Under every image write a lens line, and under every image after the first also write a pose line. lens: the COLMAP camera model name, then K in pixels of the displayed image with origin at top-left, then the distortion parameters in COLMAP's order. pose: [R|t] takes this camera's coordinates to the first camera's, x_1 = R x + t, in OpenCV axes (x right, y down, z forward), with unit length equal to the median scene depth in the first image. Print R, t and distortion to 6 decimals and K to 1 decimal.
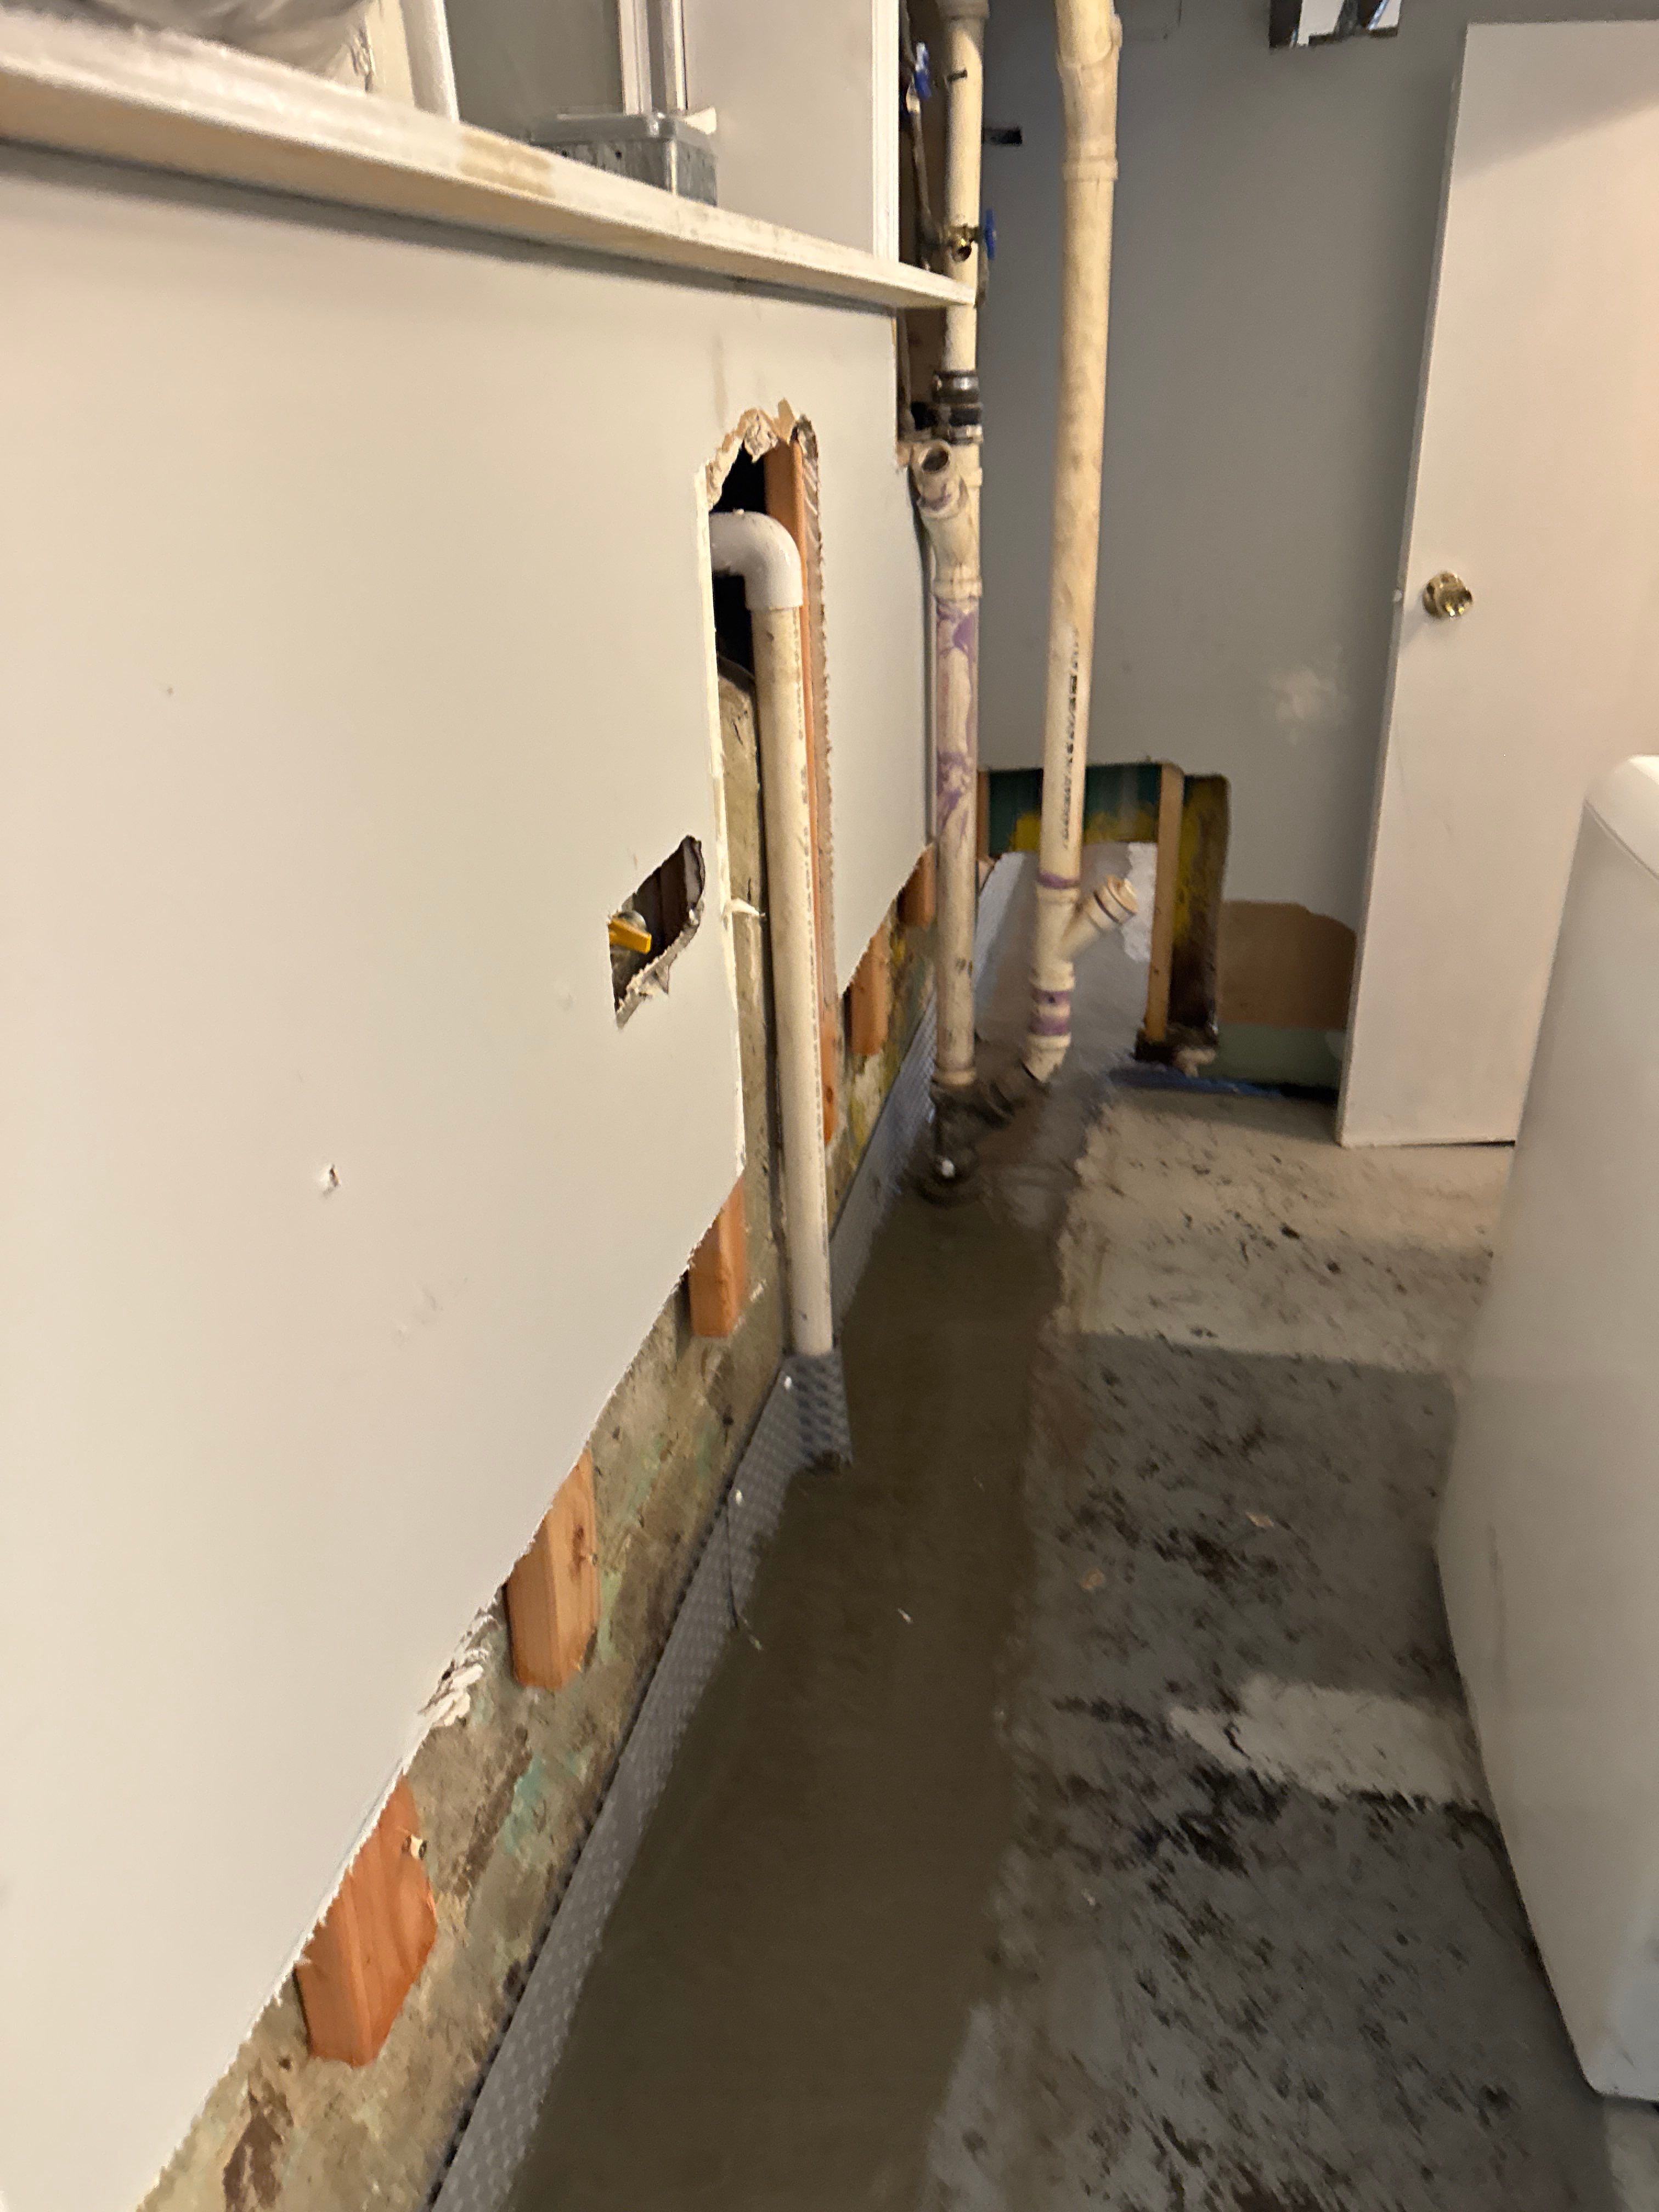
lens RADIAL K [[1535.4, 0, 829.5], [0, 1535.4, 1106.0], [0, 0, 1]] dist [-0.001215, -0.009006]
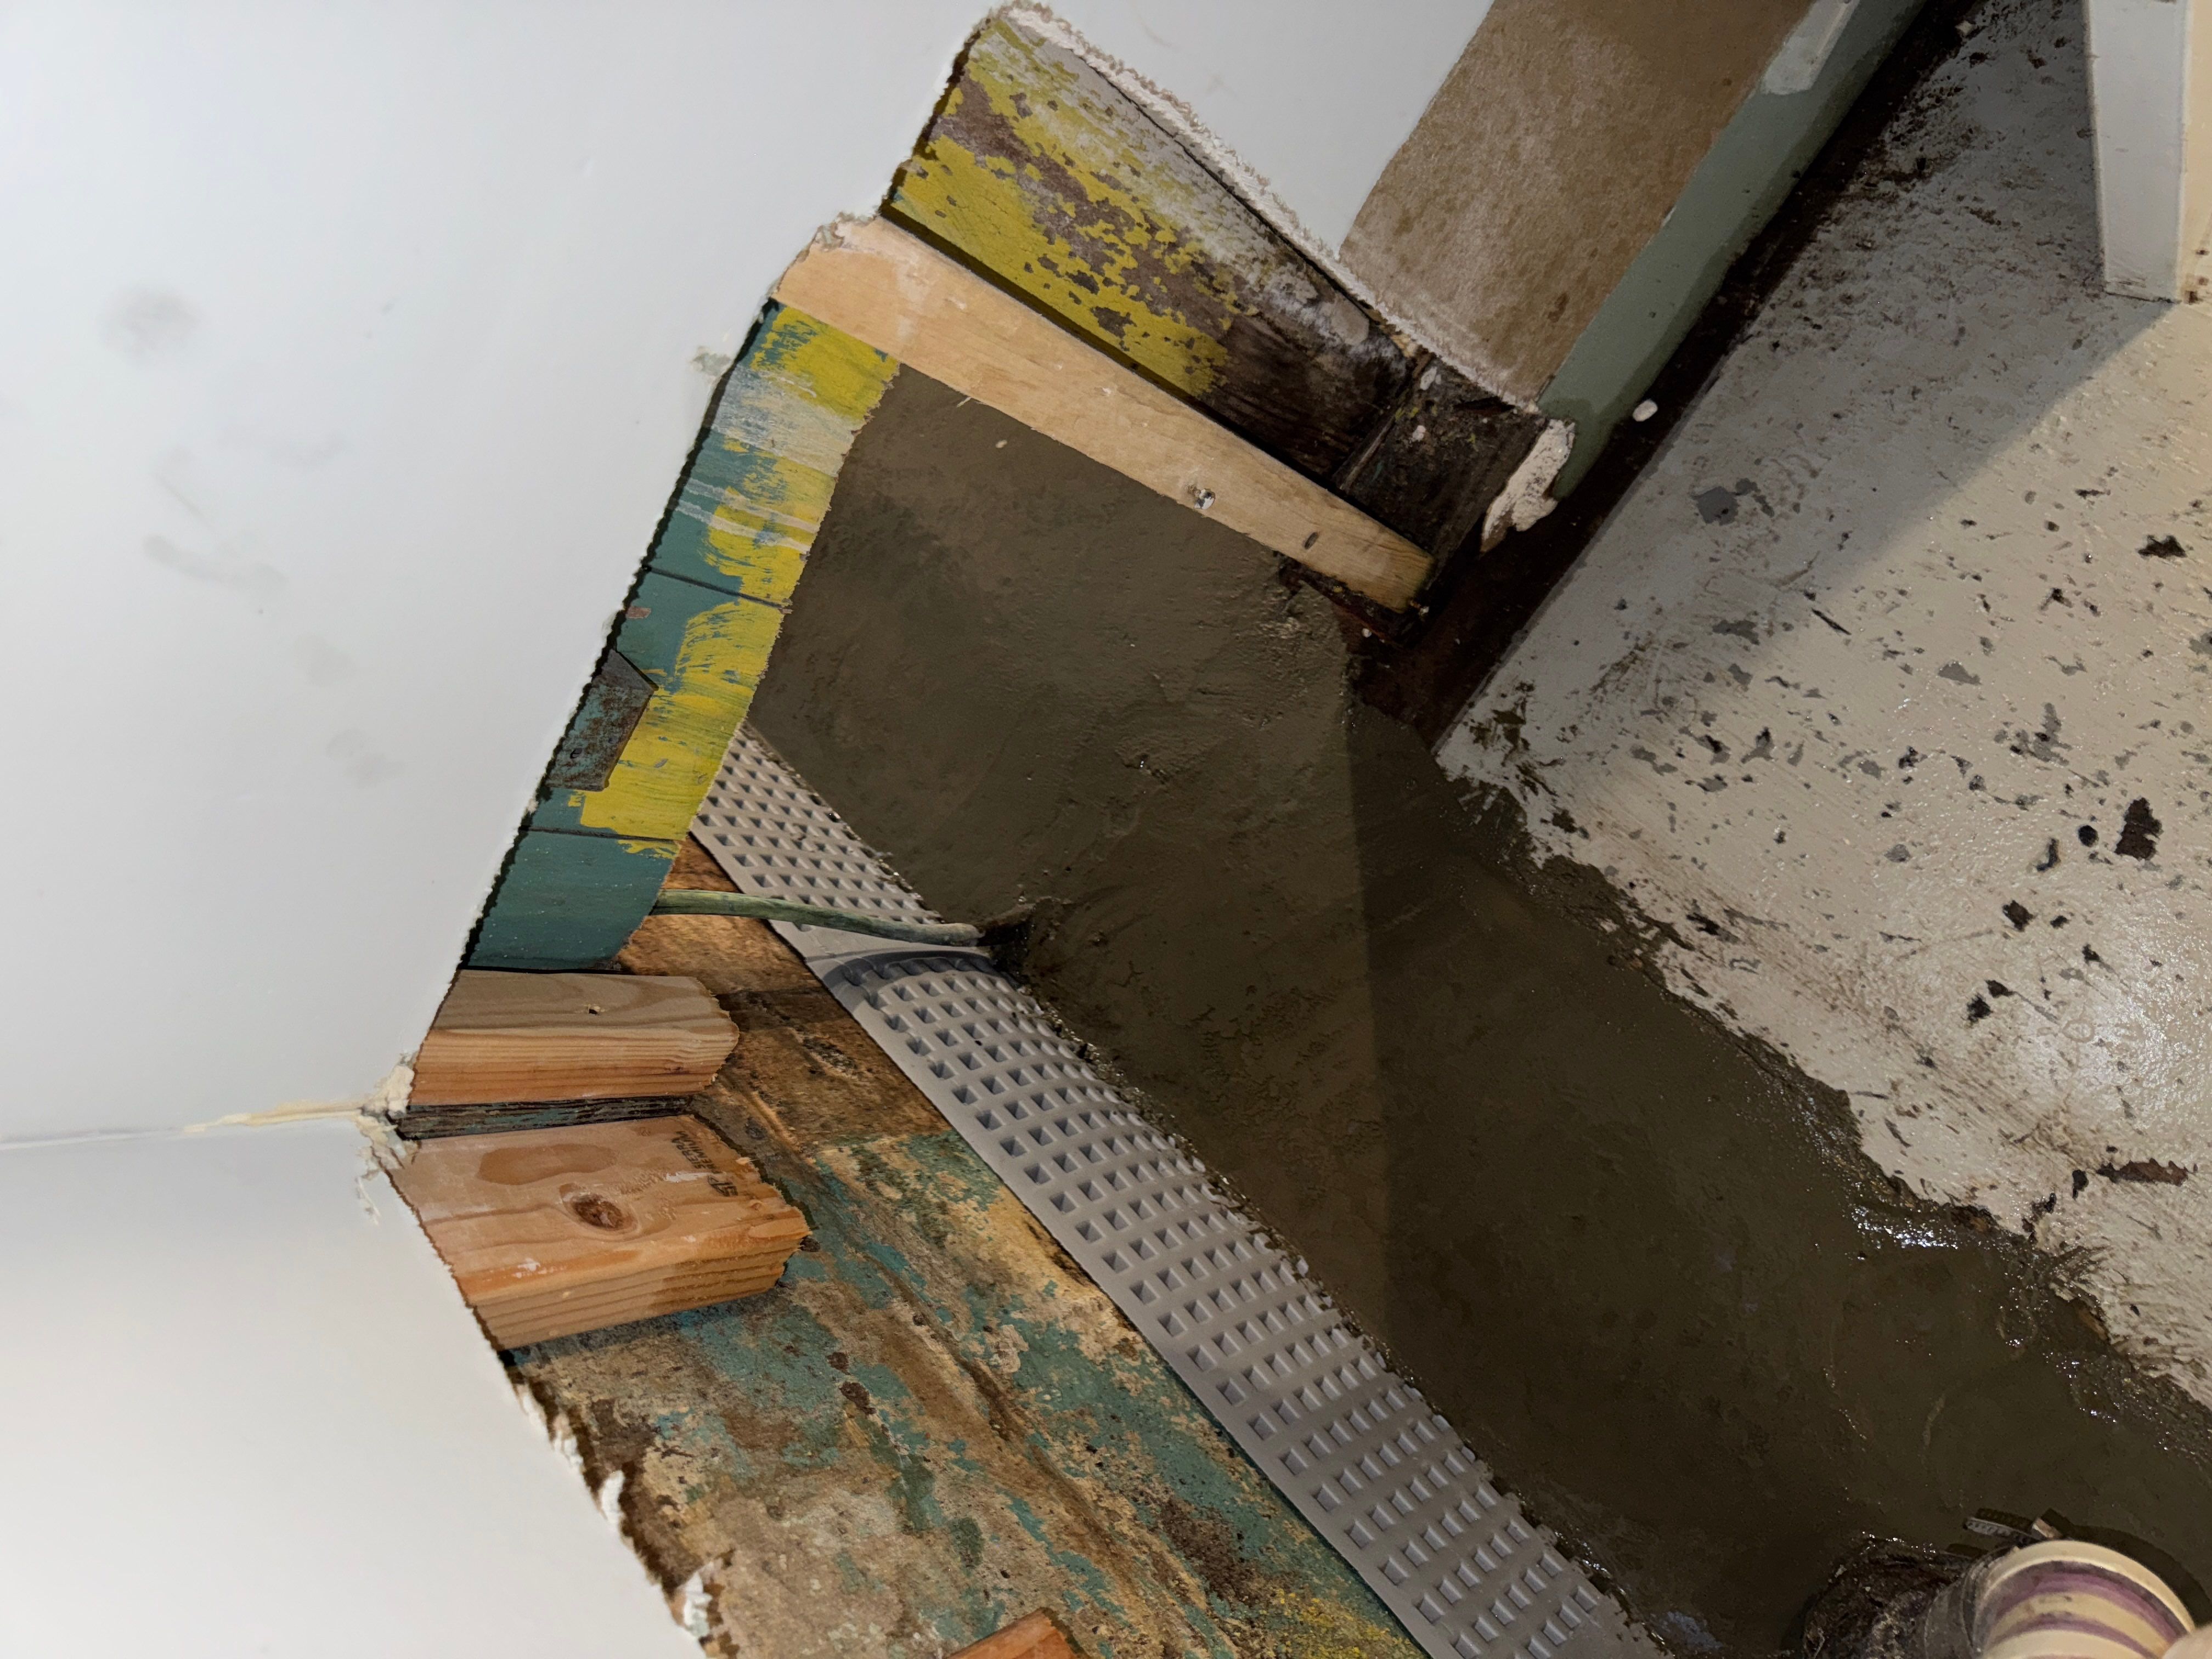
lens RADIAL K [[1622.5, 0, 1093.6], [0, 1622.5, 784.4], [0, 0, 1]] dist [0.062608, -0.087189]
pose [[0.390094, -0.914142, -0.110325, 0.194241], [0.795034, 0.273954, 0.541175, -0.273324], [-0.464486, -0.298821, 0.833642, 0.779608]]
